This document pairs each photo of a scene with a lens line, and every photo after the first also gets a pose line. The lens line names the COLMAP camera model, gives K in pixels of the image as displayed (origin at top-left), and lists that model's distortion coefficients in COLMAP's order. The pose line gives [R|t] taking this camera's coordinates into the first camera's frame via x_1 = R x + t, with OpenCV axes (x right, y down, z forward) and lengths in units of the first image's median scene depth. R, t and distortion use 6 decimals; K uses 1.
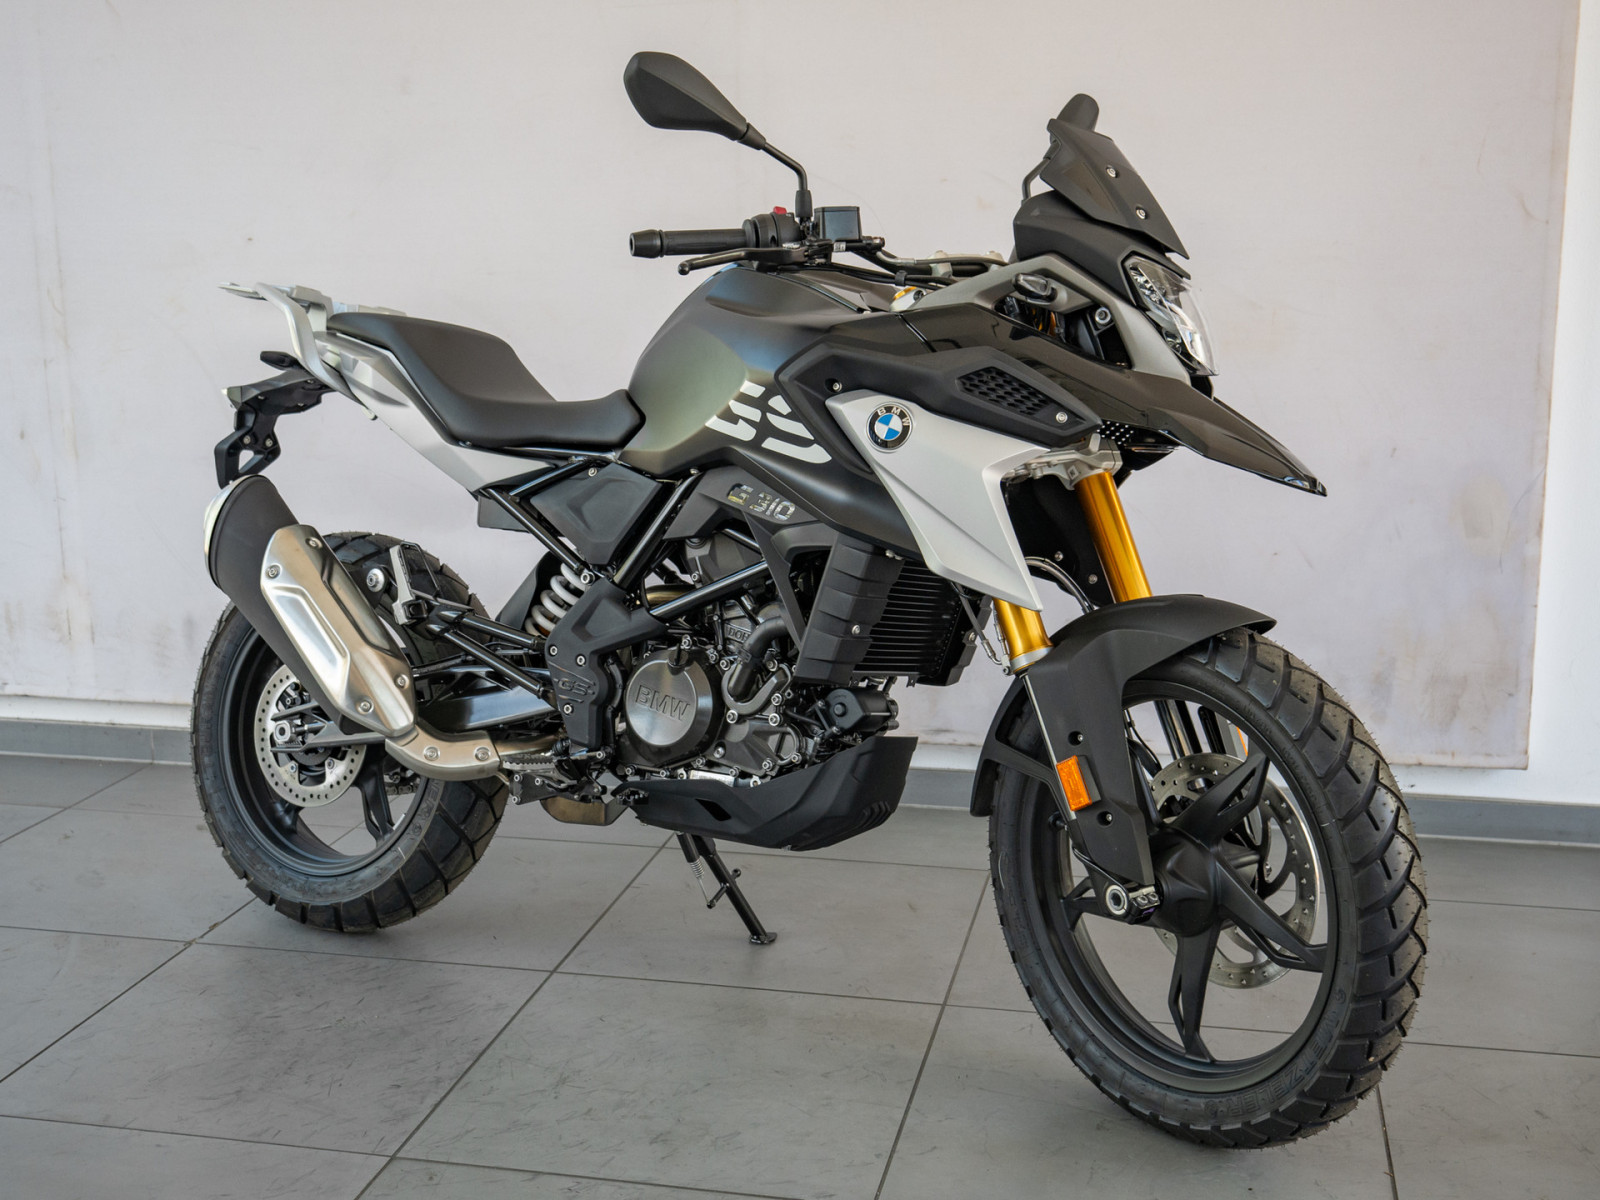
lens RADIAL K [[2005.5, 0, 766.3], [0, 2005.5, 578.2], [0, 0, 1]] dist [-0.011255, 0.000000]
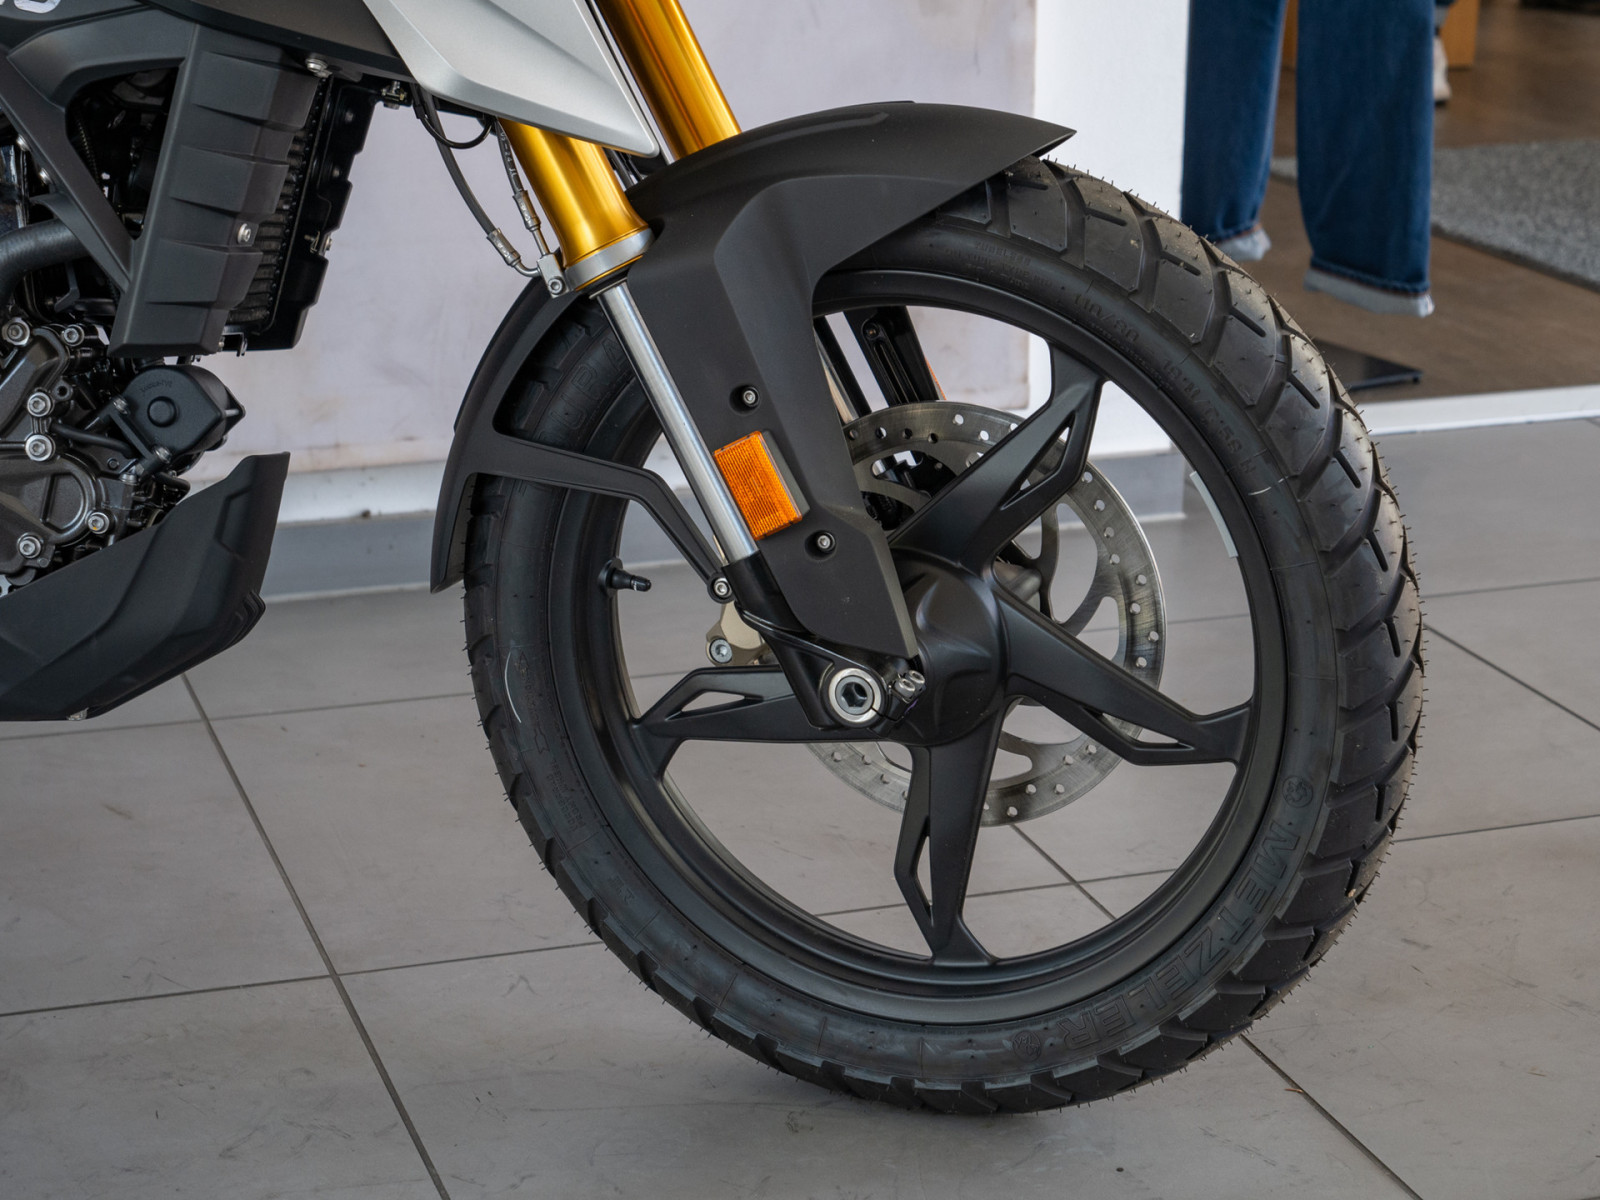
lens RADIAL K [[3350.8, 0, 821.6], [0, 3350.8, 592.7], [0, 0, 1]] dist [0.001181, 0.000000]
pose [[0.849813, -0.142967, 0.507325, -0.252637], [0.086179, 0.987247, 0.133854, 0.015191], [-0.519992, -0.070030, 0.851296, 0.243209]]
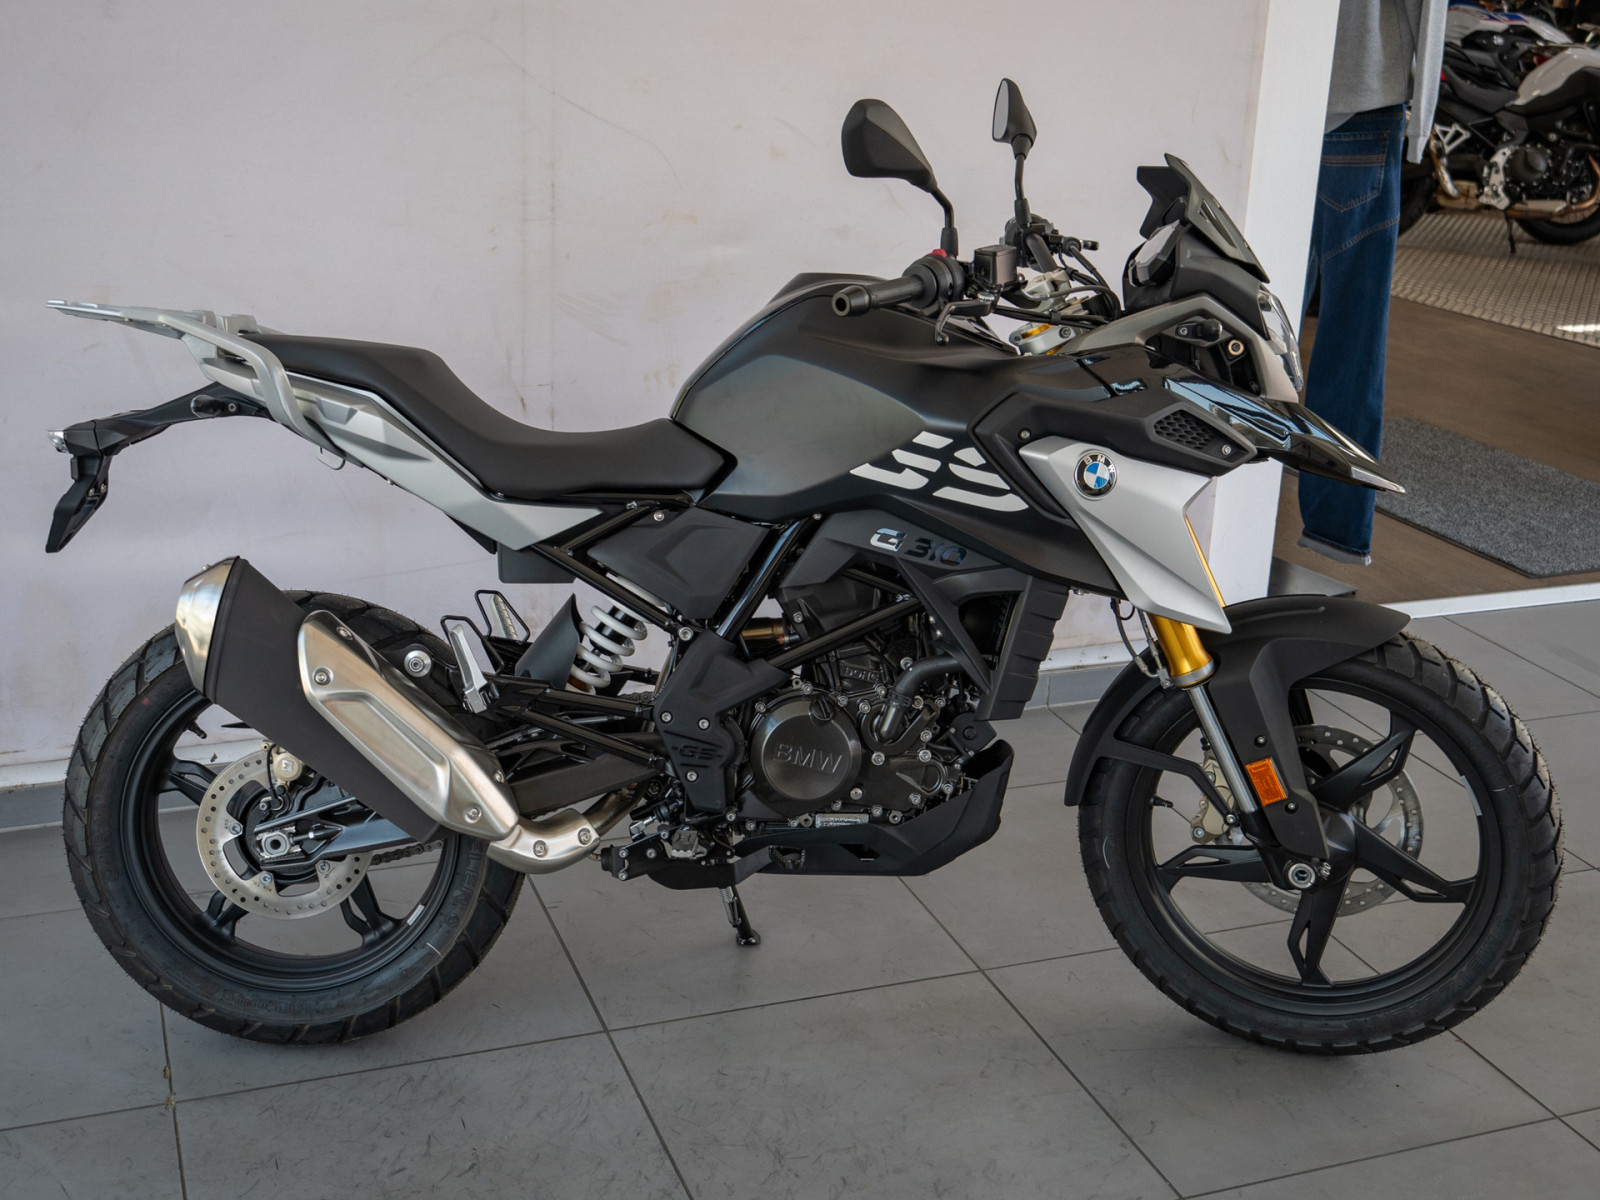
lens RADIAL K [[2005.5, 0, 756.2], [0, 2005.5, 578.7], [0, 0, 1]] dist [-0.011255, 0.000000]
pose [[0.836897, -0.146472, 0.527399, -0.606036], [0.065686, 0.983443, 0.168894, -0.199329], [-0.543405, -0.106704, 0.832662, 0.227598]]
